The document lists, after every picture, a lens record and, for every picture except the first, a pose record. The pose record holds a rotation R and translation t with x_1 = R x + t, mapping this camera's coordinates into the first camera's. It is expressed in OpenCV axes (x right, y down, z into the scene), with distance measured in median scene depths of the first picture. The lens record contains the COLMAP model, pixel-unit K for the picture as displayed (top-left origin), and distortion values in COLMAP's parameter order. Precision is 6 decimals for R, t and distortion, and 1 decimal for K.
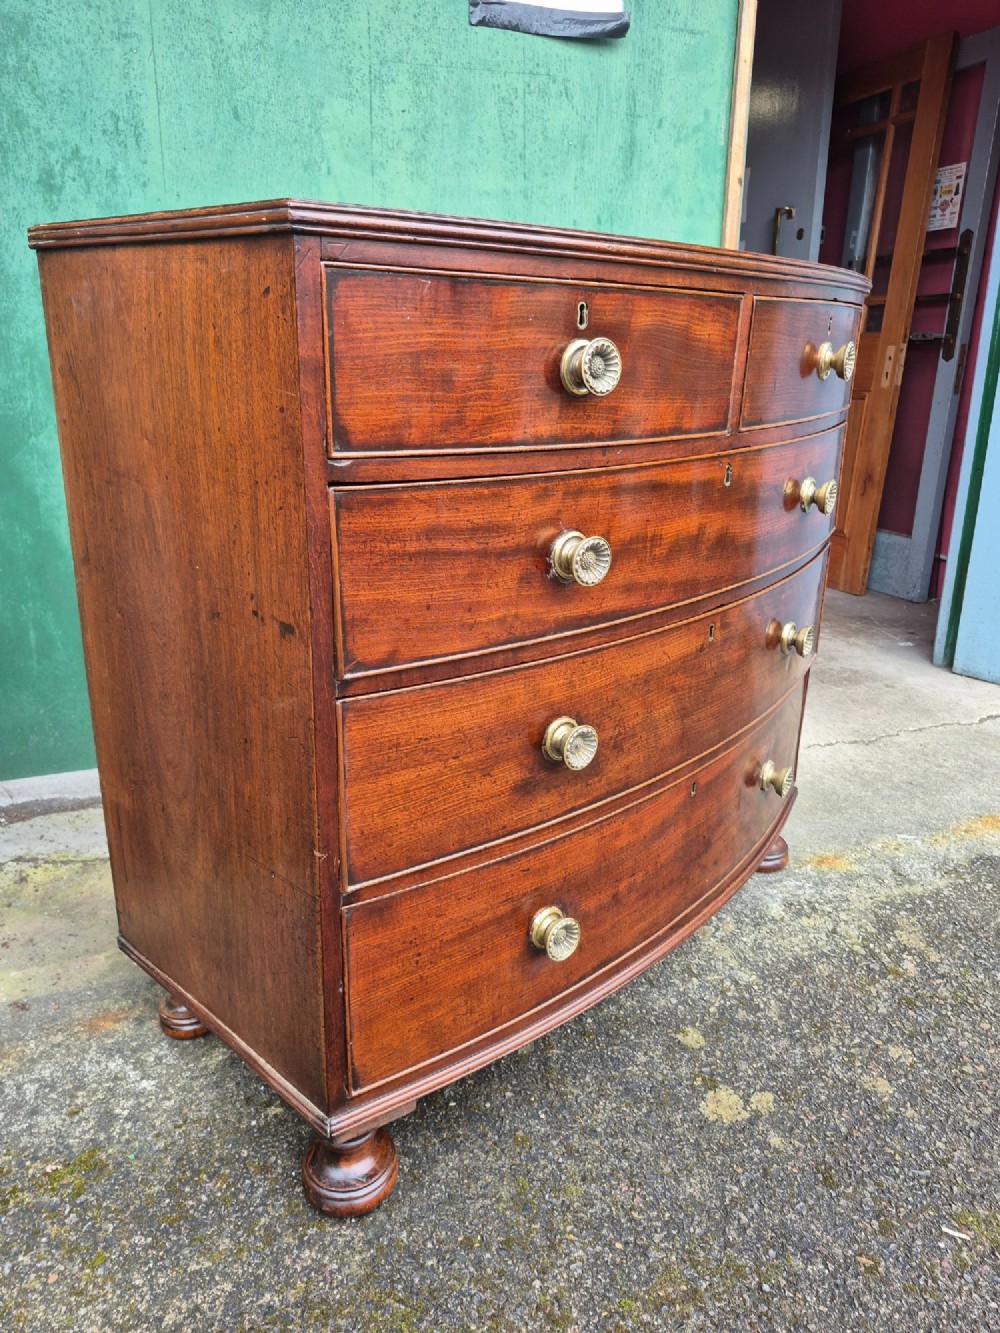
lens RADIAL K [[940.7, 0, 496.4], [0, 940.7, 657.5], [0, 0, 1]] dist [0.022935, -0.022190]
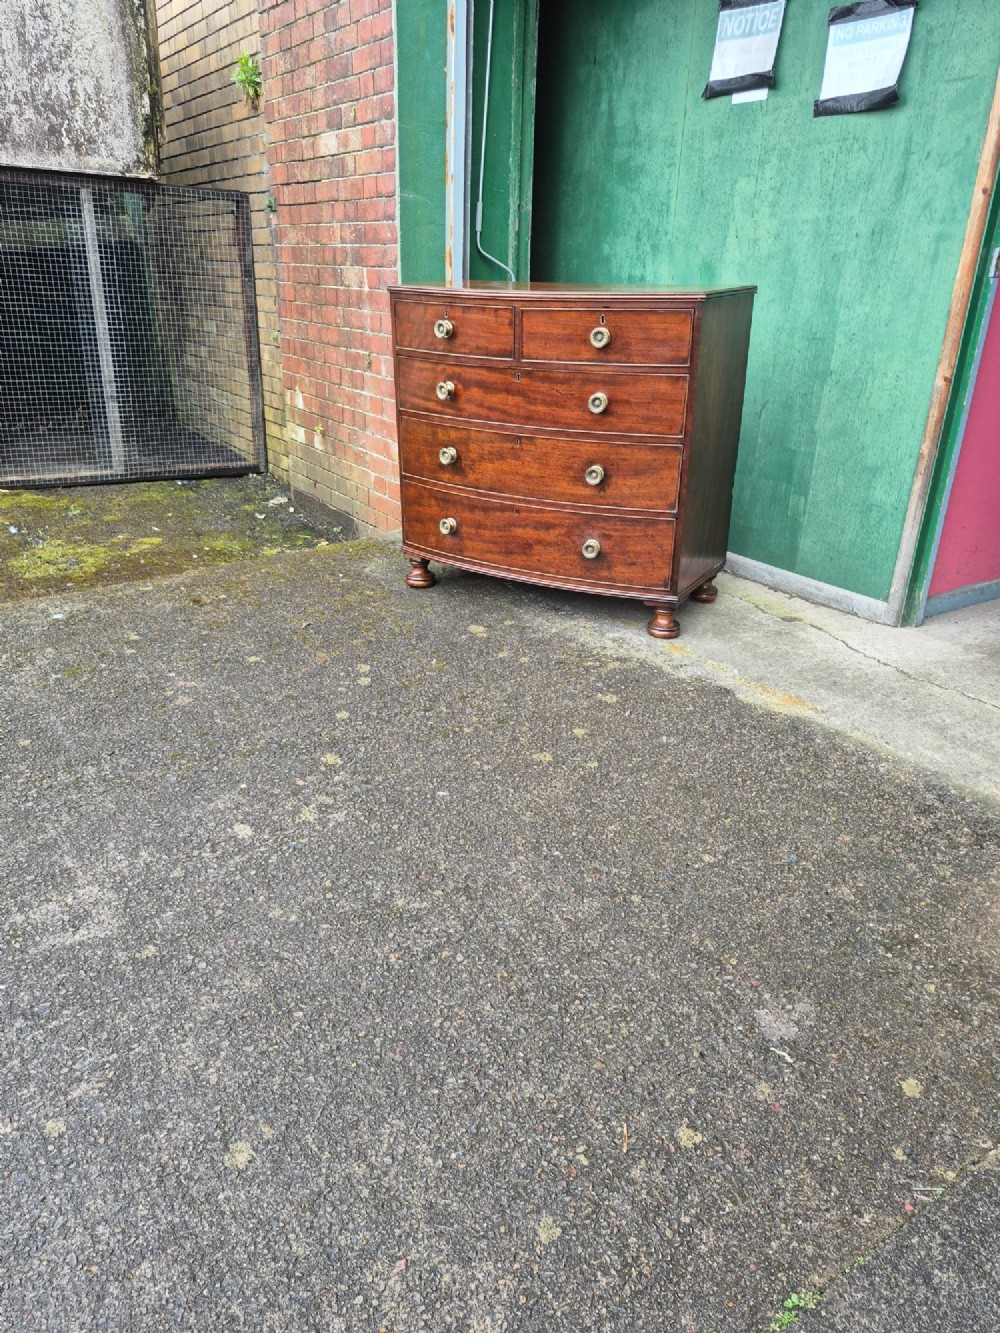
lens RADIAL K [[940.7, 0, 495.1], [0, 940.7, 688.4], [0, 0, 1]] dist [0.022935, -0.022190]
pose [[0.192767, 0.399854, -0.896079, 2.440233], [-0.312506, 0.890673, 0.330214, -0.226249], [0.930151, 0.216376, 0.296649, 0.308937]]
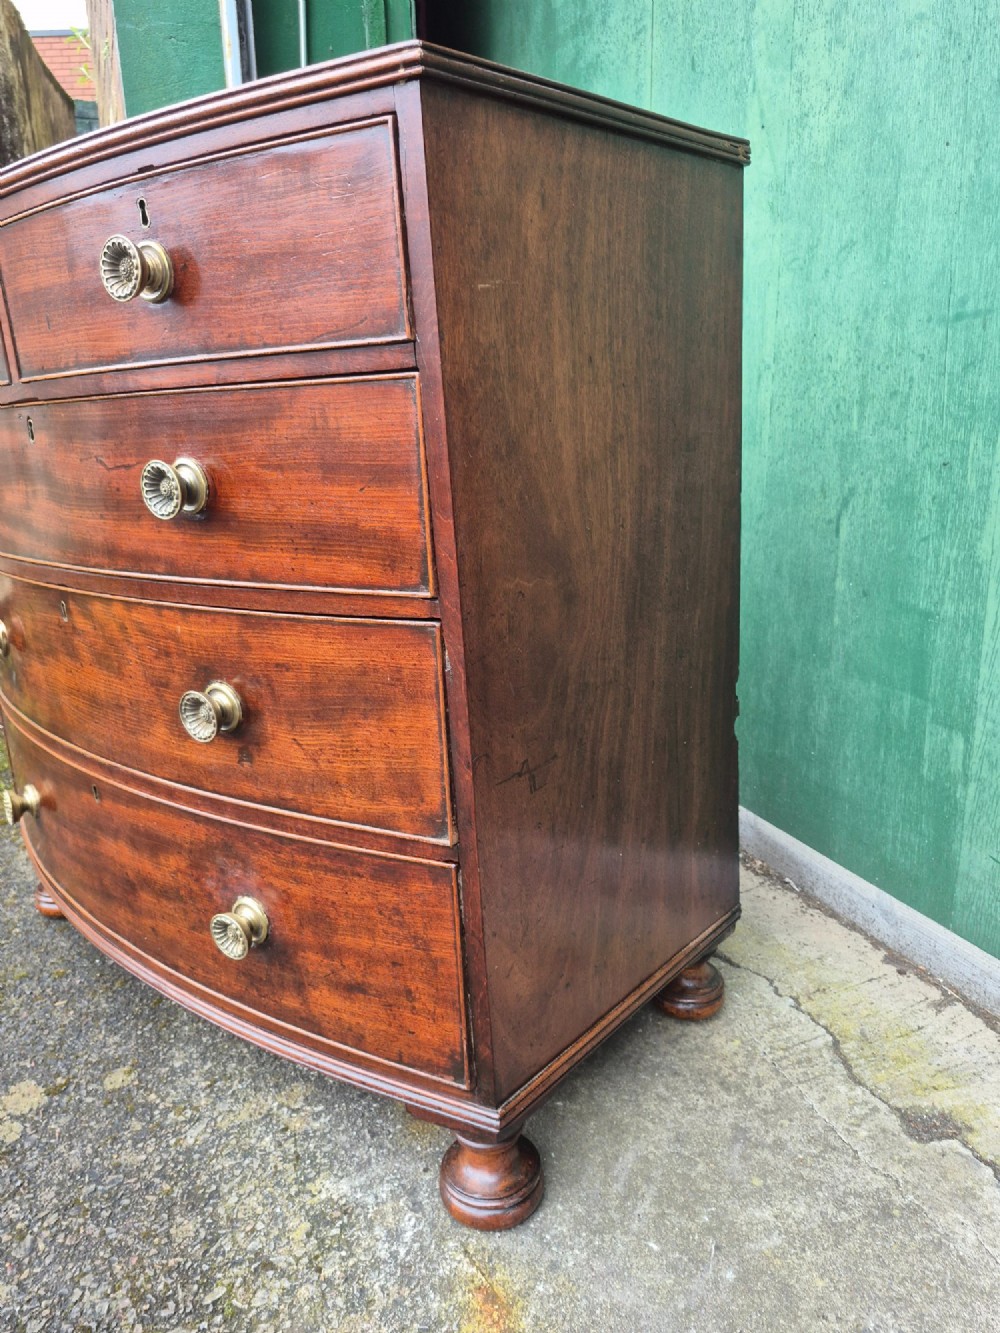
lens RADIAL K [[940.7, 0, 507.4], [0, 940.7, 666.4], [0, 0, 1]] dist [0.022935, -0.022190]
pose [[0.009039, 0.250073, -0.968185, 0.993341], [-0.267373, 0.933576, 0.238638, -0.272525], [0.963551, 0.256710, 0.075301, 1.209260]]
